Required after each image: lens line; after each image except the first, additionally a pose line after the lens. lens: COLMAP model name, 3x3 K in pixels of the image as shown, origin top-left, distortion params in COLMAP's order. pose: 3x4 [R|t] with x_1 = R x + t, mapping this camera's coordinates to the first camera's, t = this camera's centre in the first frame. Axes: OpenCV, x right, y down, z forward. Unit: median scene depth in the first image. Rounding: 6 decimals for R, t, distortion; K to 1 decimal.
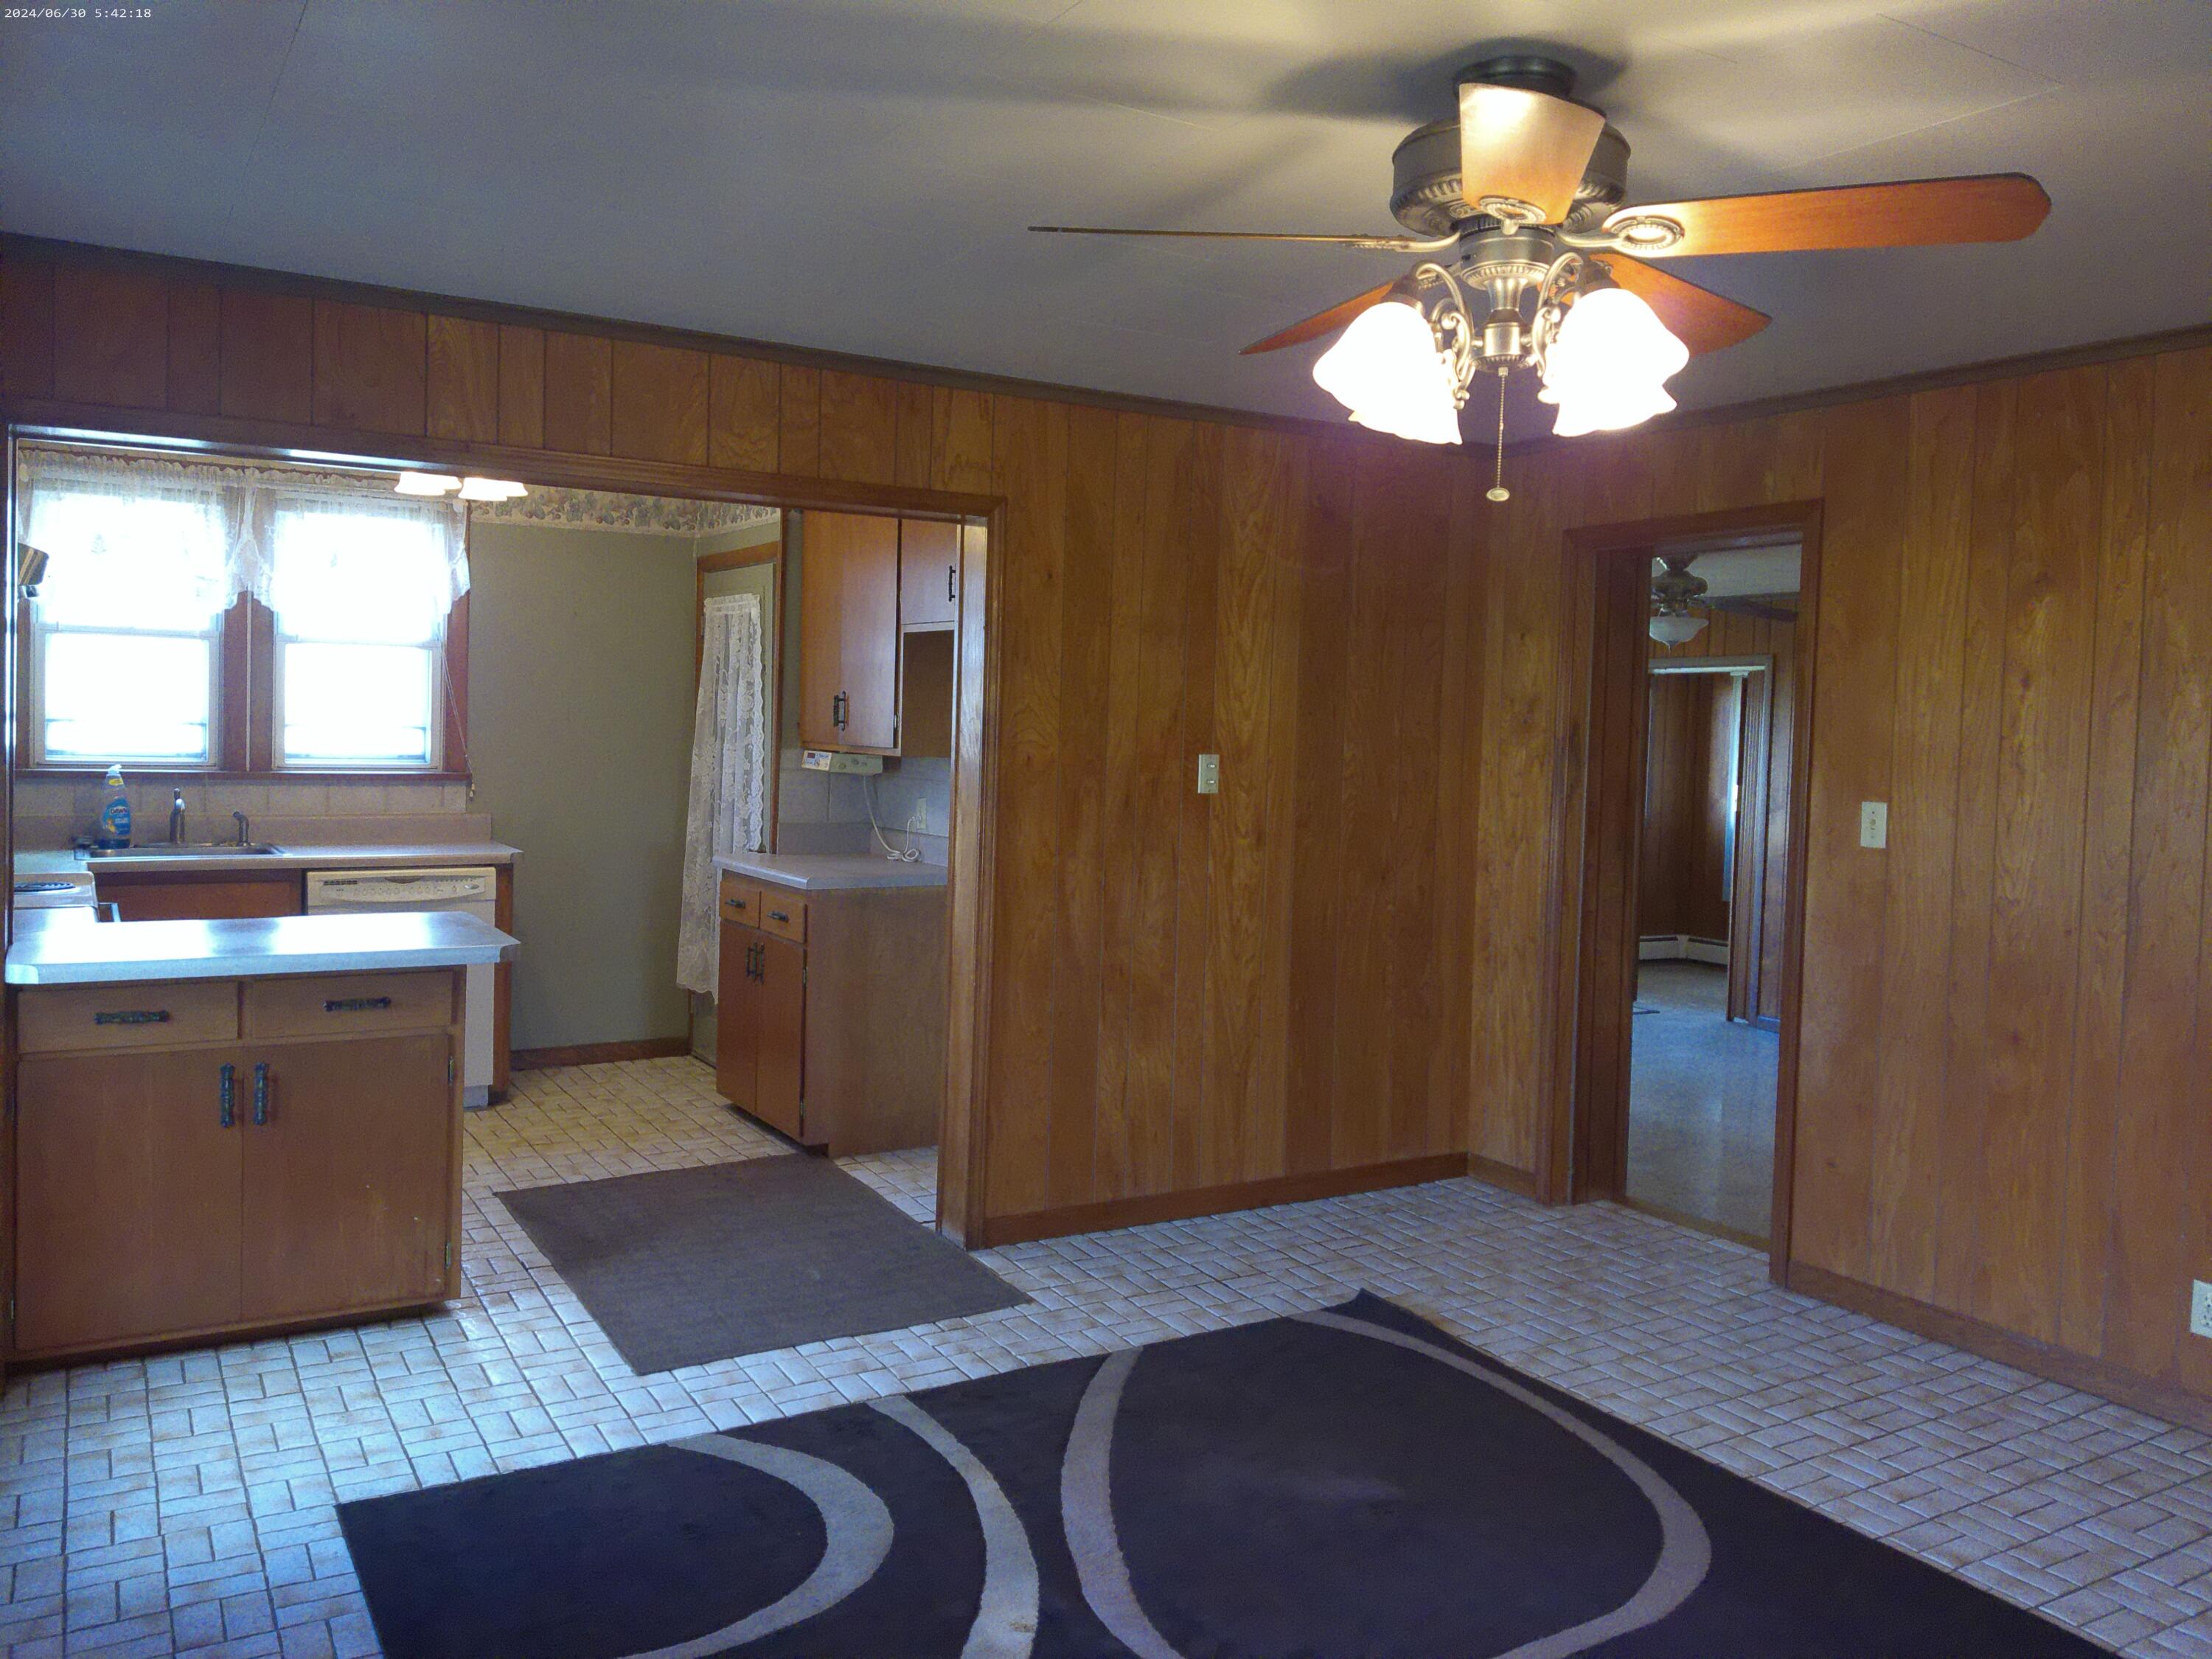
lens RADIAL K [[1707.6, 0, 1103.0], [0, 1707.6, 824.8], [0, 0, 1]] dist [0.000489, 0.000742]
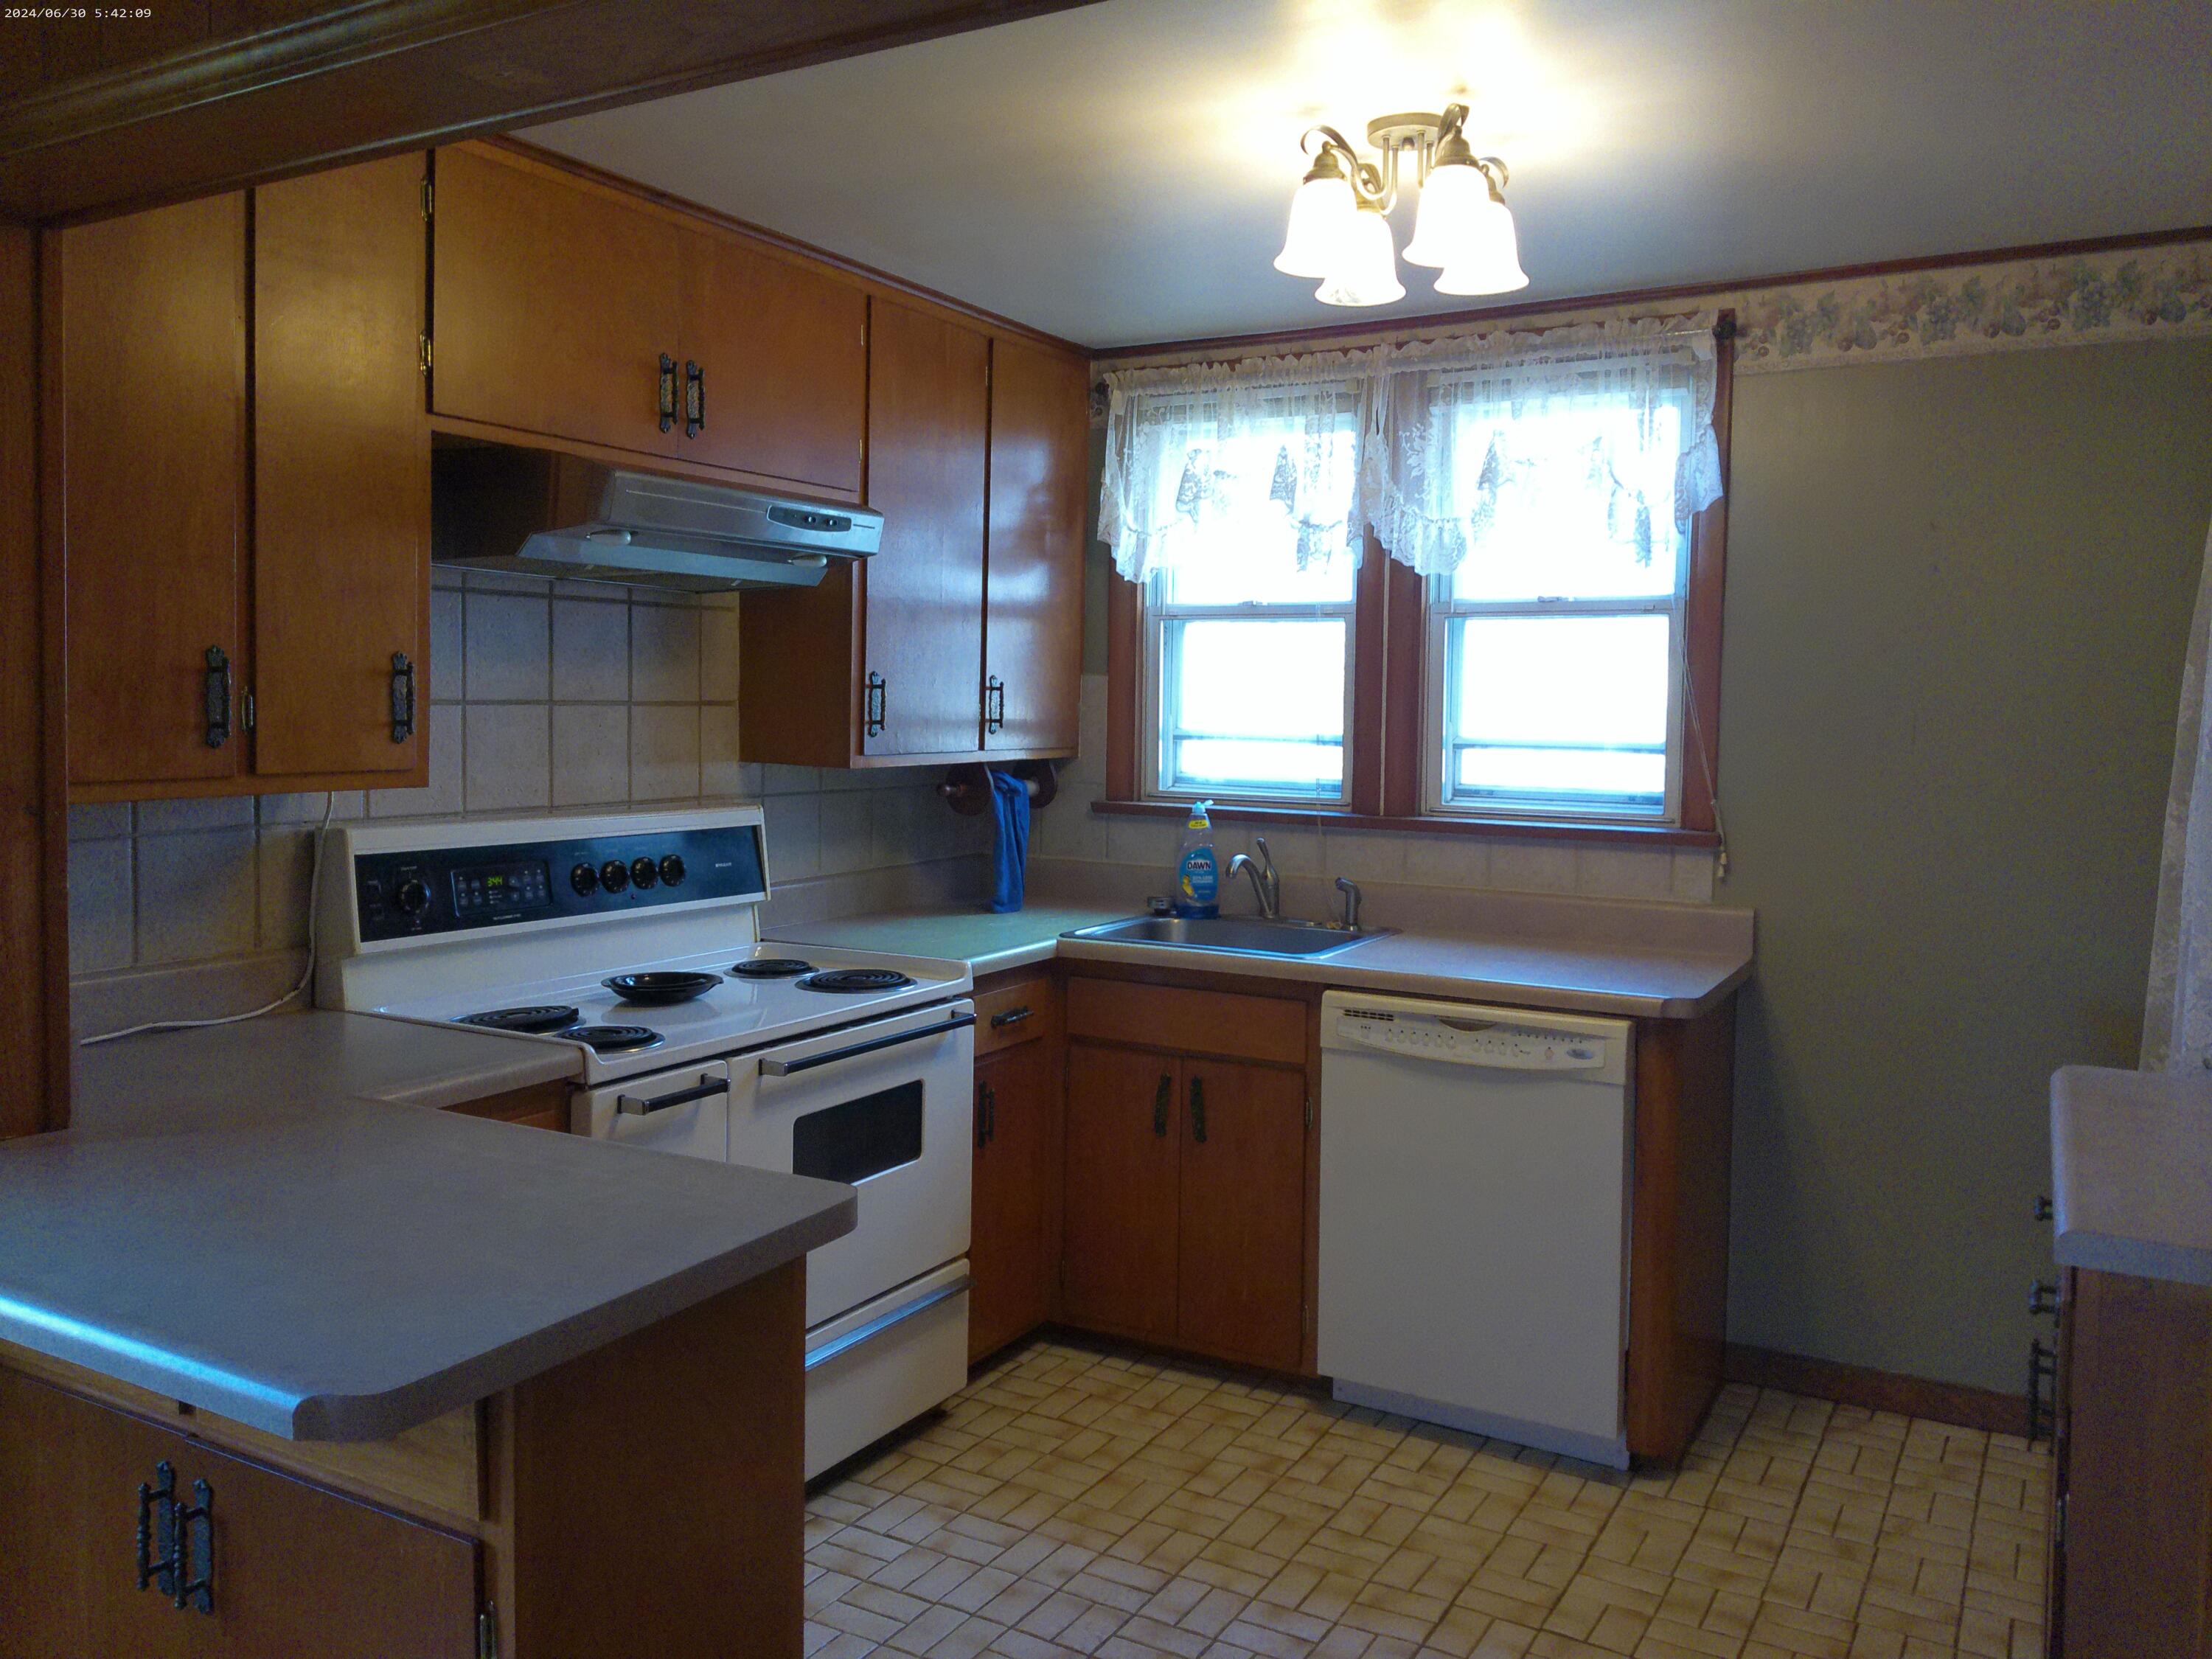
lens RADIAL K [[1707.6, 0, 1101.8], [0, 1707.6, 810.0], [0, 0, 1]] dist [0.000489, 0.000742]
pose [[0.480066, 0.041187, -0.876265, 0.019164], [-0.055009, 0.998345, 0.016788, -0.038782], [0.875506, 0.040143, 0.481537, 0.597979]]
